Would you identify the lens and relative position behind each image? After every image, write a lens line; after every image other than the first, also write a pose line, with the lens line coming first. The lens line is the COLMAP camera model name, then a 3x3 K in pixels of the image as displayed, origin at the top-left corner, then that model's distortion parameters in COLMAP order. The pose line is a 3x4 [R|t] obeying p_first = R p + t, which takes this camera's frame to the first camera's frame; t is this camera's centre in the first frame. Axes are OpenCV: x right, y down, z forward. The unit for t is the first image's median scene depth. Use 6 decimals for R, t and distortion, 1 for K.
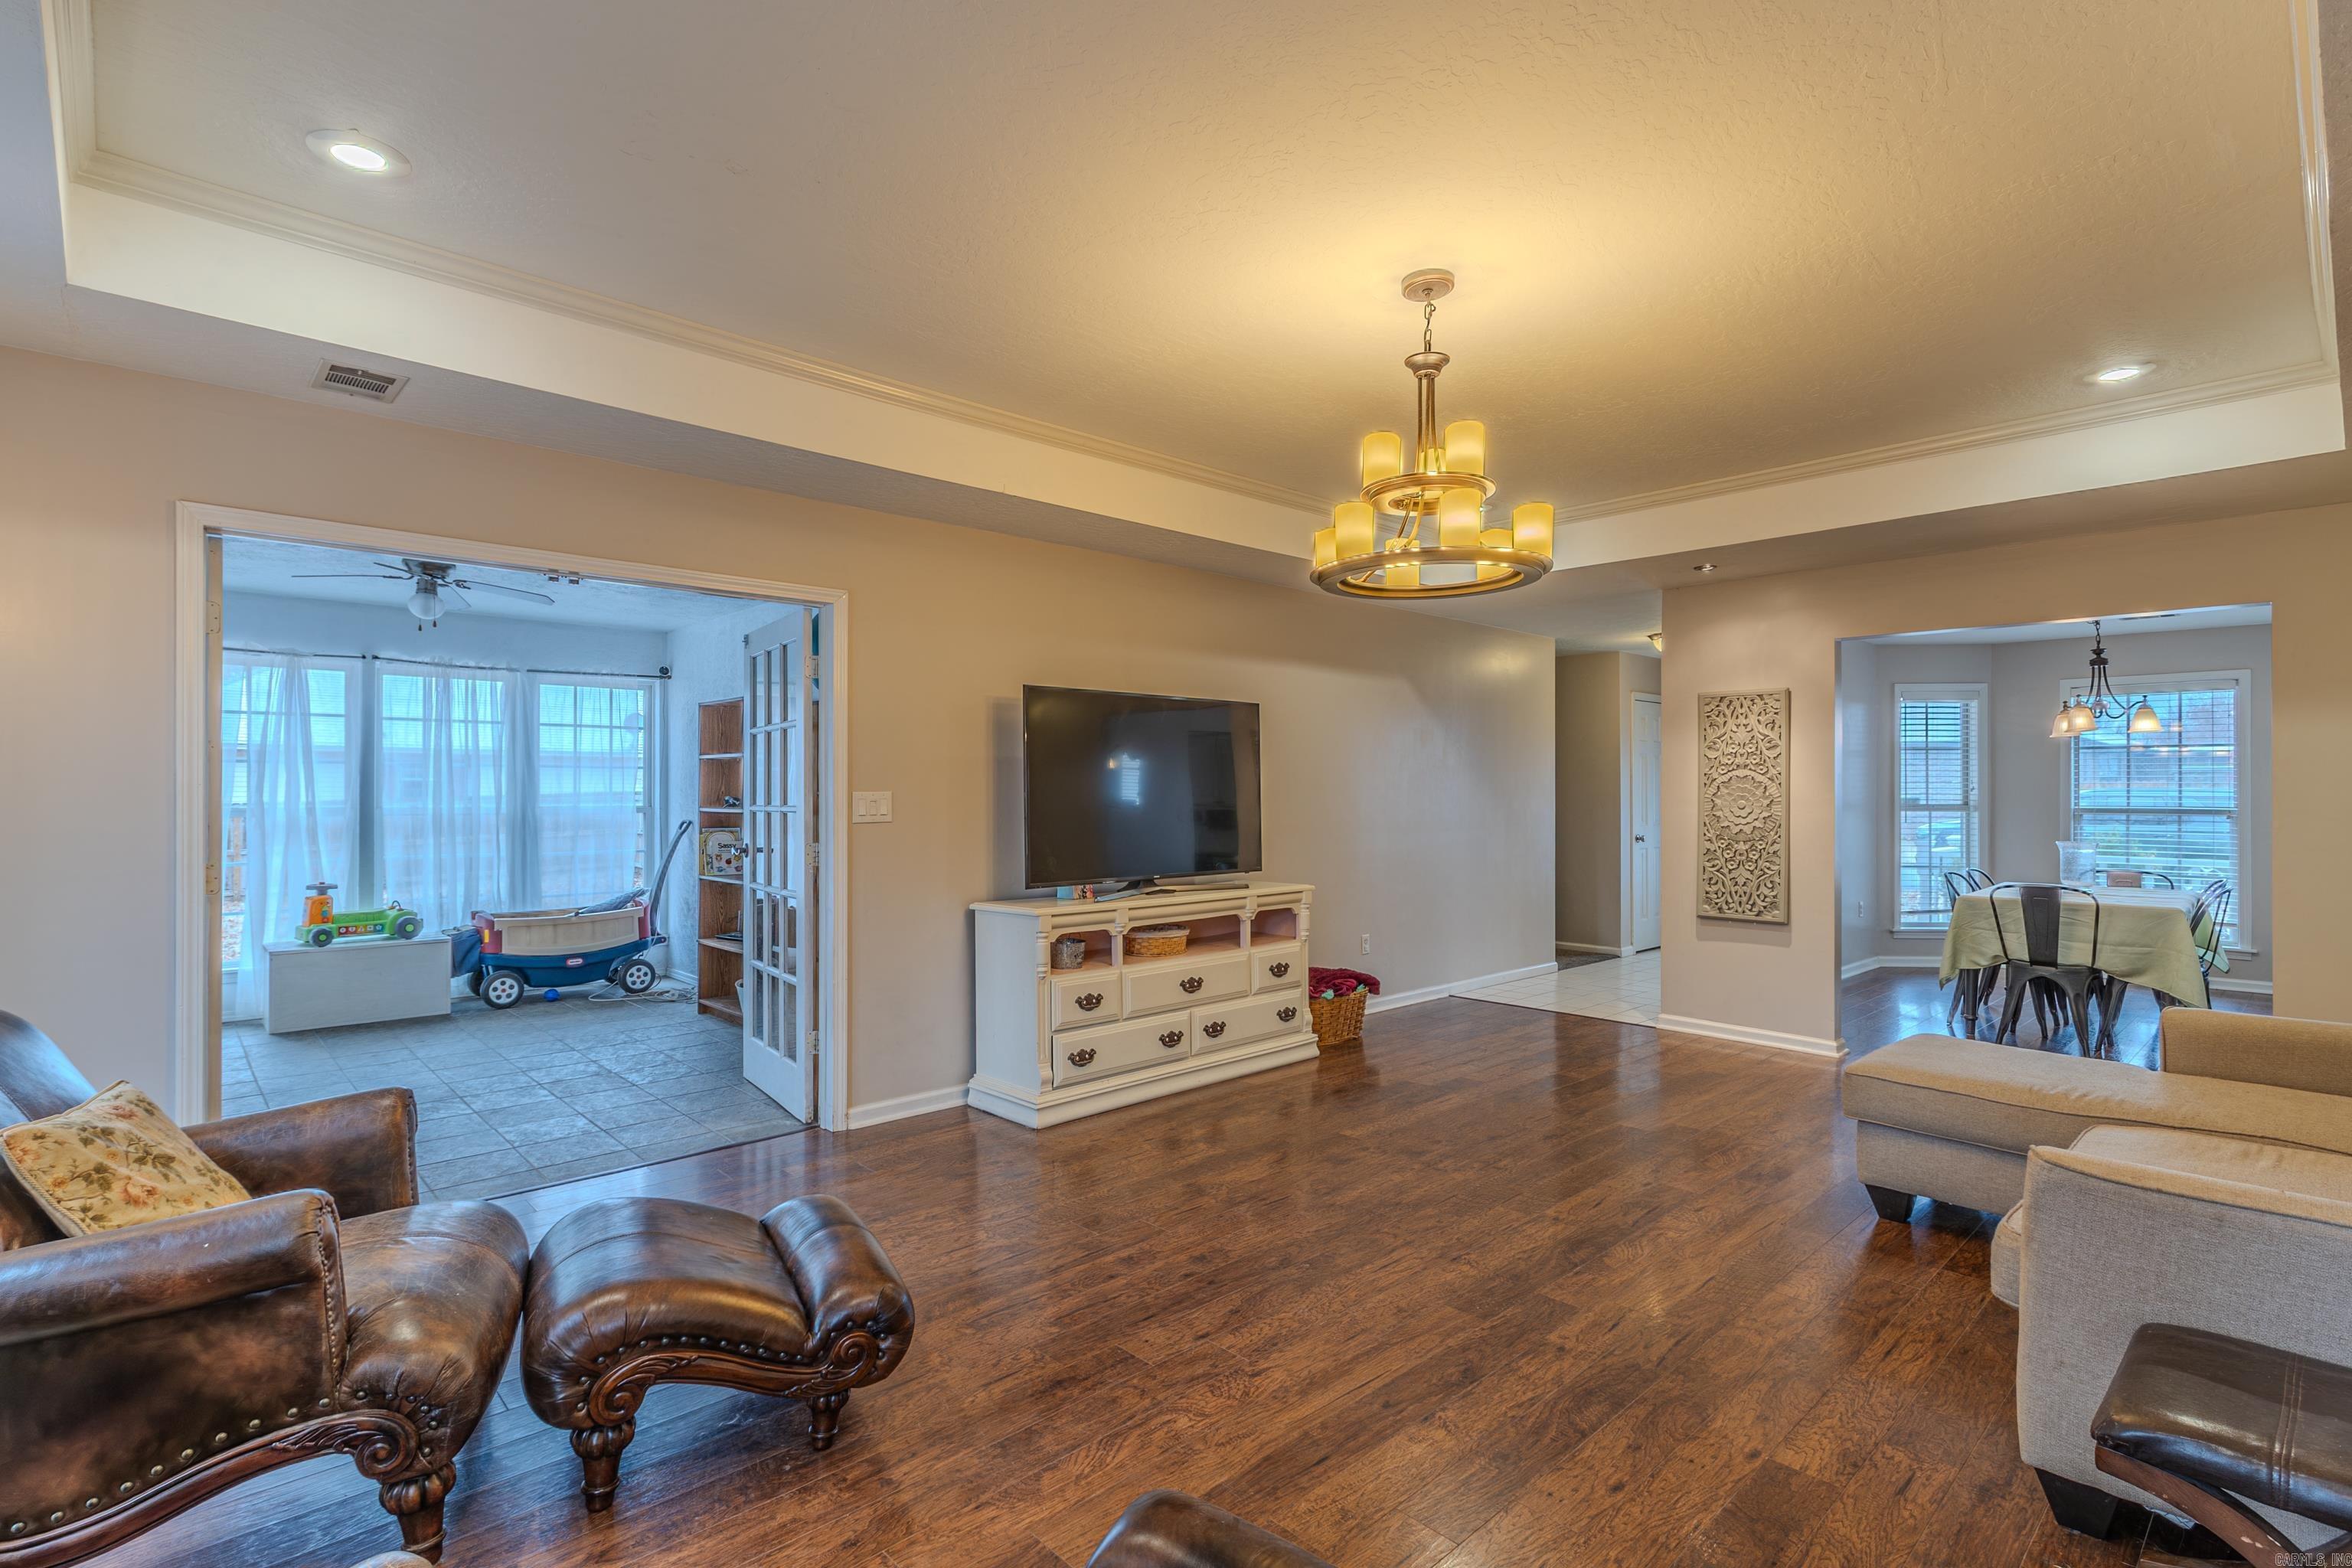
lens RADIAL K [[1088.2, 0, 1172.0], [0, 1088.2, 785.2], [0, 0, 1]] dist [0.009172, -0.001788]
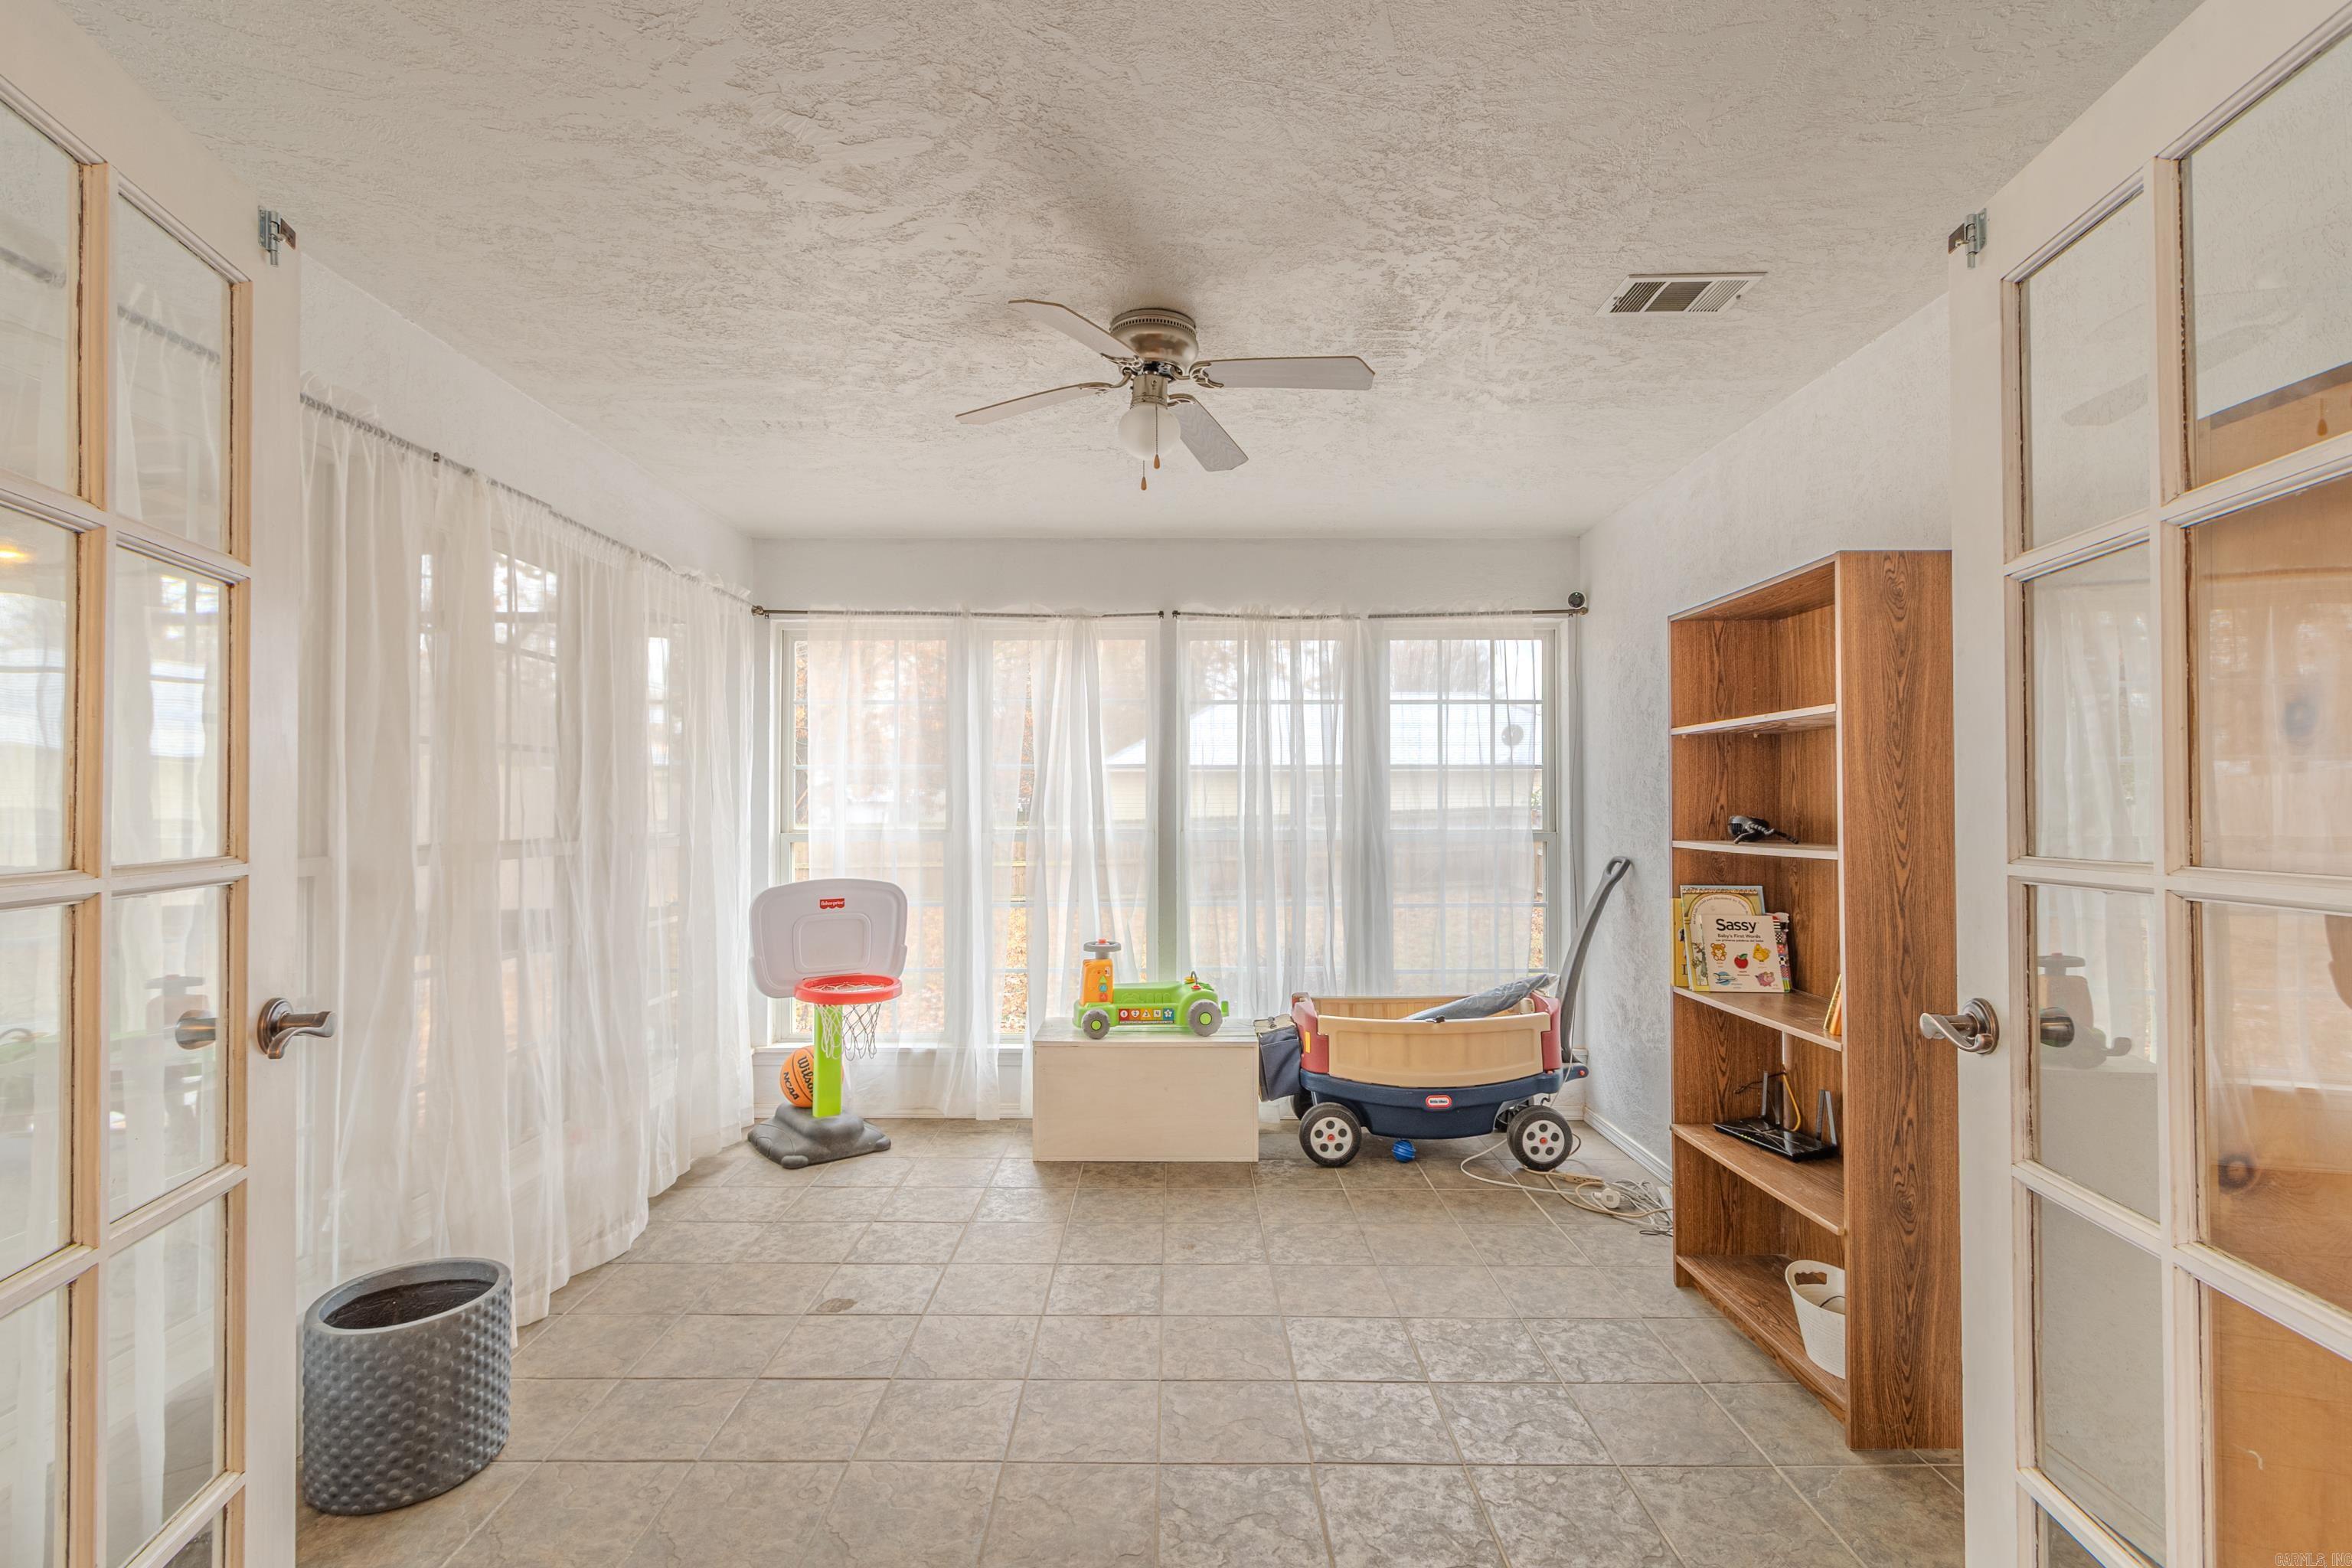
lens RADIAL K [[1088.2, 0, 1151.5], [0, 1088.2, 802.2], [0, 0, 1]] dist [0.009172, -0.001788]
pose [[0.714939, -0.005920, -0.699162, -0.257481], [0.006185, 0.999979, -0.002143, 0.003722], [0.699159, -0.002792, 0.714960, 0.493188]]
